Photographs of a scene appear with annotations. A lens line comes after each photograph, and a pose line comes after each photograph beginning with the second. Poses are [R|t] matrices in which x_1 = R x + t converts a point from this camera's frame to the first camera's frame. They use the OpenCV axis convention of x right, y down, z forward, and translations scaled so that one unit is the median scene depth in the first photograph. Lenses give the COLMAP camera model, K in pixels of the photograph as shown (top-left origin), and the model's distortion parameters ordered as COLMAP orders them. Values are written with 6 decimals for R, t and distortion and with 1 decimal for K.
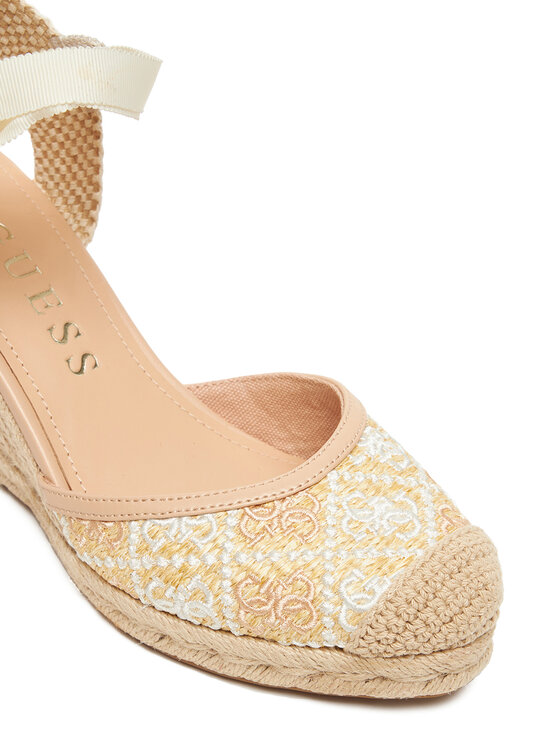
lens RADIAL K [[1325.5, 0, 284.2], [0, 1325.5, 372.8], [0, 0, 1]] dist [-0.009100, 0.000000]
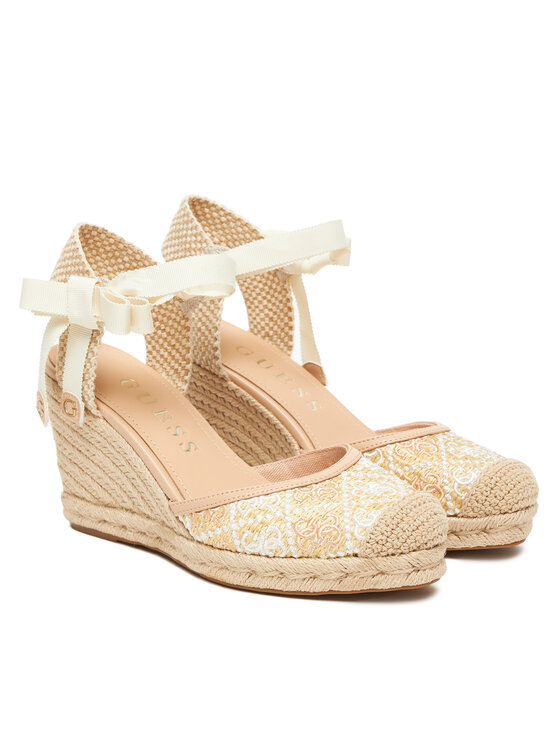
lens RADIAL K [[1883.6, 0, 277.7], [0, 1883.6, 373.5], [0, 0, 1]] dist [0.435683, 0.000000]
pose [[0.998130, -0.053648, 0.029310, -0.118330], [0.060784, 0.922087, -0.382178, 0.913784], [-0.006523, 0.383245, 0.923624, -1.359691]]
